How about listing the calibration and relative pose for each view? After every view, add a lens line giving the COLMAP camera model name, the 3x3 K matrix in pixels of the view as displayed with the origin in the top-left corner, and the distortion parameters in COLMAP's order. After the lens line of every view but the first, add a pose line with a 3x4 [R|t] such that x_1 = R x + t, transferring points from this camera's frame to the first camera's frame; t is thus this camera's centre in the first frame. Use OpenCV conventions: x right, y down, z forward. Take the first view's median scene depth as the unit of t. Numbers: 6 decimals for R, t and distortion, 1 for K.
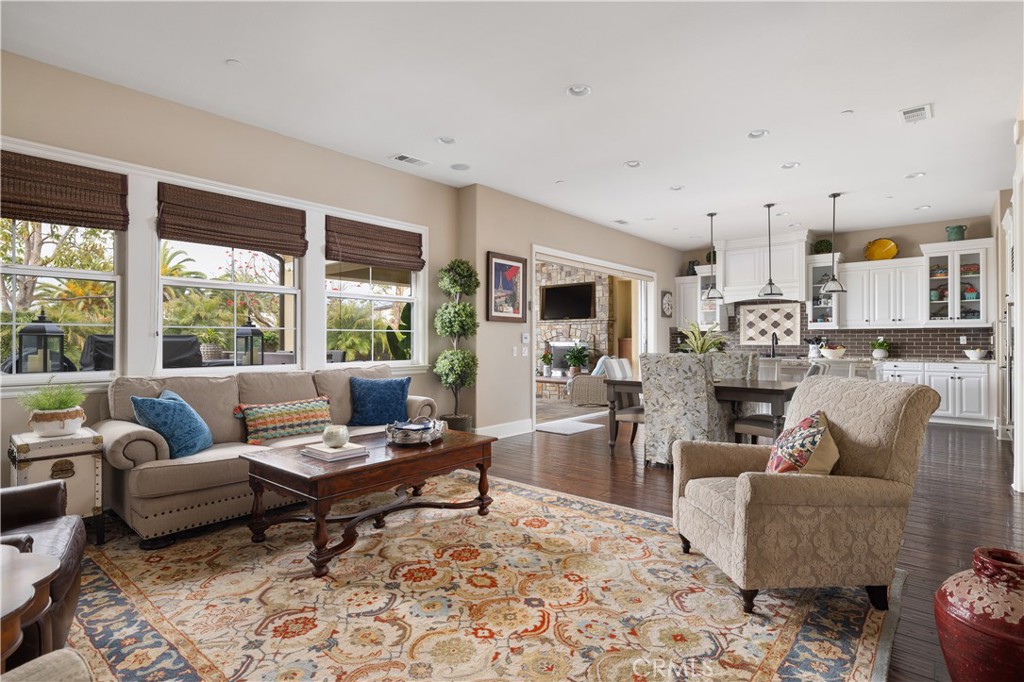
lens RADIAL K [[521.7, 0, 512.6], [0, 521.7, 338.5], [0, 0, 1]] dist [-0.000737, 0.000072]
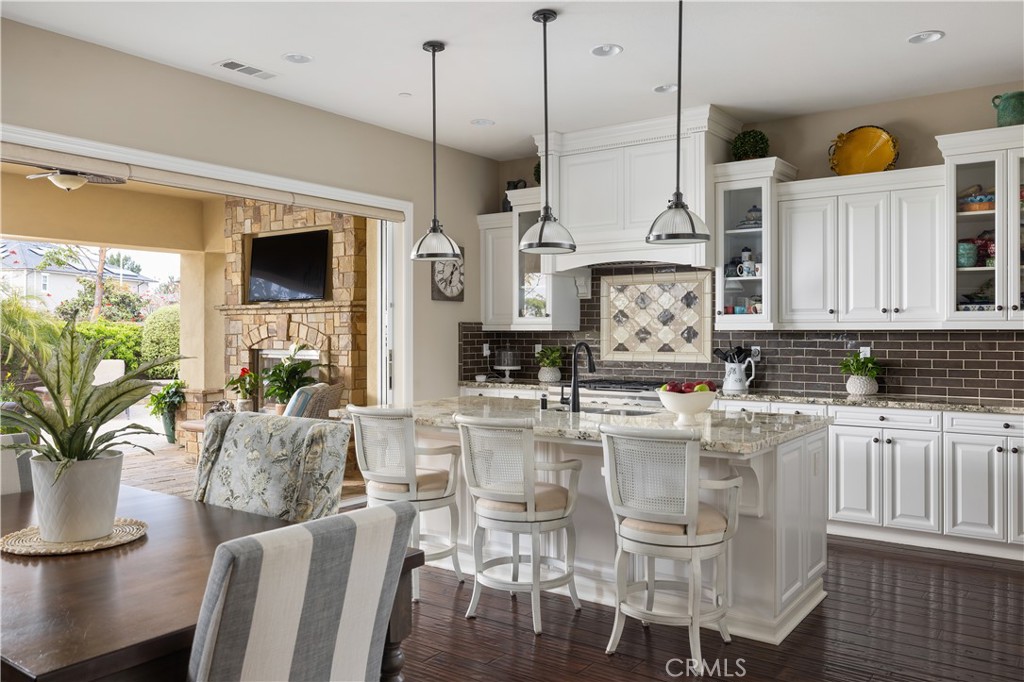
lens RADIAL K [[801.3, 0, 511.0], [0, 801.3, 330.2], [0, 0, 1]] dist [-0.010668, 0.002575]
pose [[0.996520, 0.000075, 0.083352, 0.374271], [-0.000416, 0.999992, 0.004068, -0.022329], [-0.083351, -0.004088, 0.996512, 0.369745]]
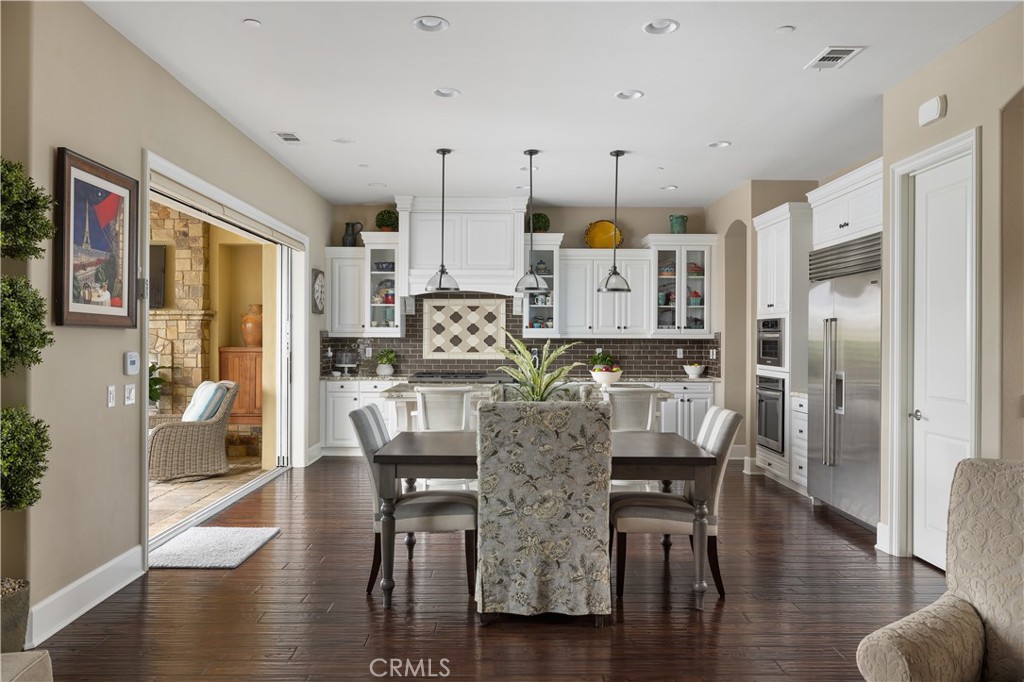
lens RADIAL K [[751.3, 0, 514.5], [0, 751.3, 339.2], [0, 0, 1]] dist [-0.003224, 0.000979]
pose [[0.747824, 0.003405, 0.663889, -0.131443], [-0.009132, 0.999945, 0.005157, -0.023107], [-0.663835, -0.009919, 0.747814, 0.277521]]
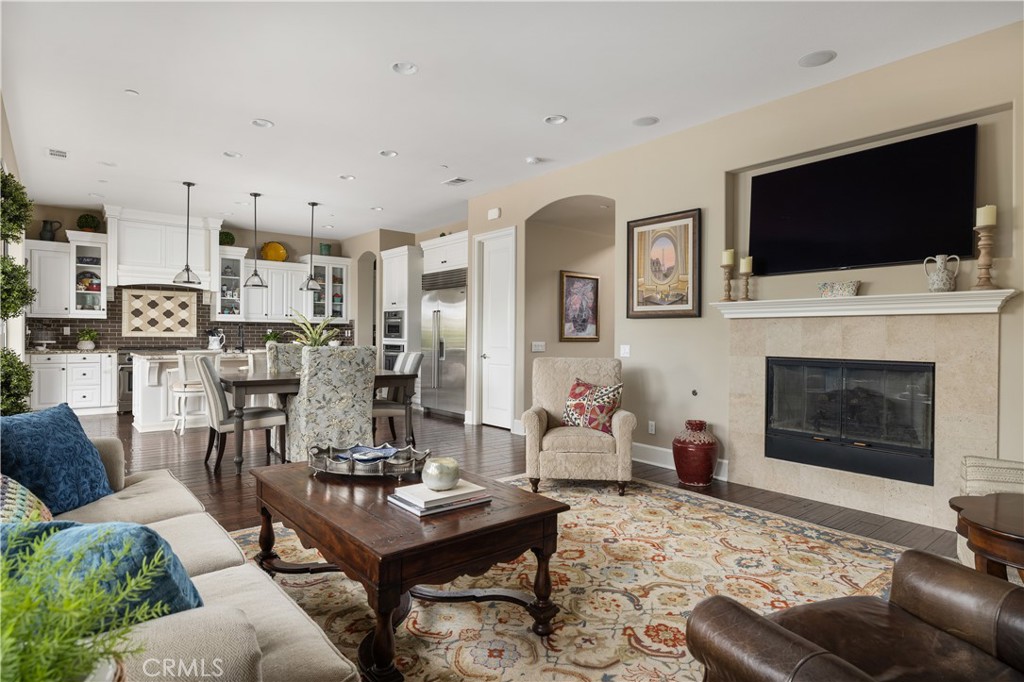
lens RADIAL K [[551.7, 0, 514.6], [0, 551.7, 340.4], [0, 0, 1]] dist [-0.001051, 0.001905]
pose [[0.168581, -0.006822, 0.985664, -0.402664], [-0.014431, 0.999852, 0.009389, 0.001701], [-0.985582, -0.015807, 0.168457, 0.306476]]
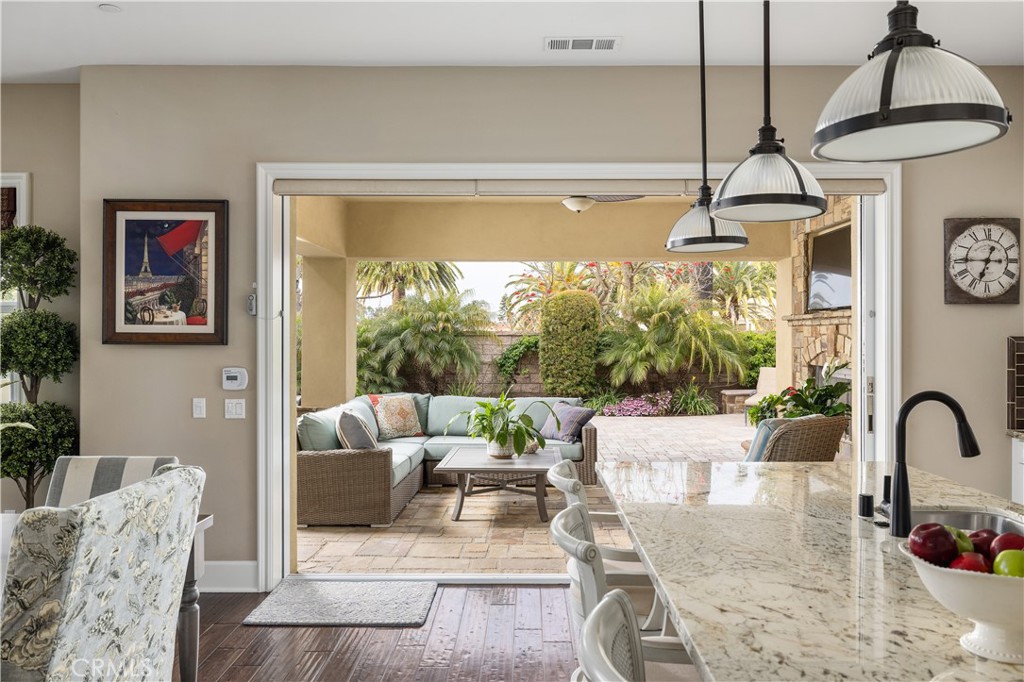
lens RADIAL K [[751.3, 0, 514.3], [0, 751.3, 336.1], [0, 0, 1]] dist [-0.003224, 0.000979]
pose [[0.647329, -0.001300, -0.762210, 0.576513], [0.006026, 0.999976, 0.003412, -0.032341], [0.762187, -0.006802, 0.647321, 0.663303]]
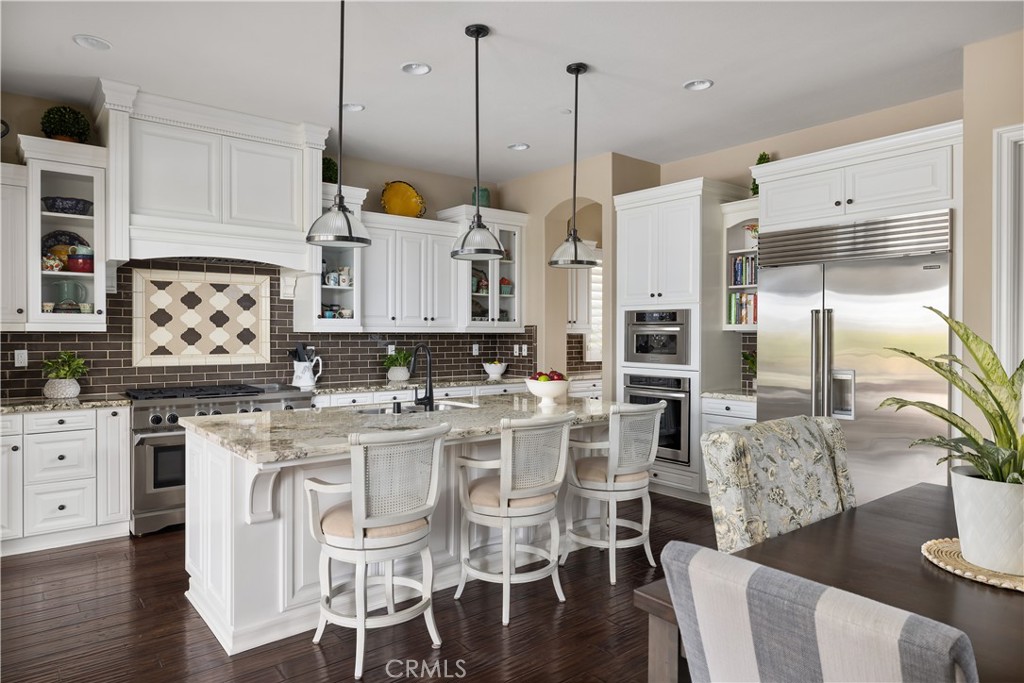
lens RADIAL K [[637.2, 0, 511.7], [0, 637.2, 340.5], [0, 0, 1]] dist [-0.002164, 0.006449]
pose [[0.182026, -0.009823, 0.983245, 0.010738], [-0.008902, 0.999893, 0.011637, -0.020258], [-0.983254, -0.010871, 0.181919, 0.791597]]
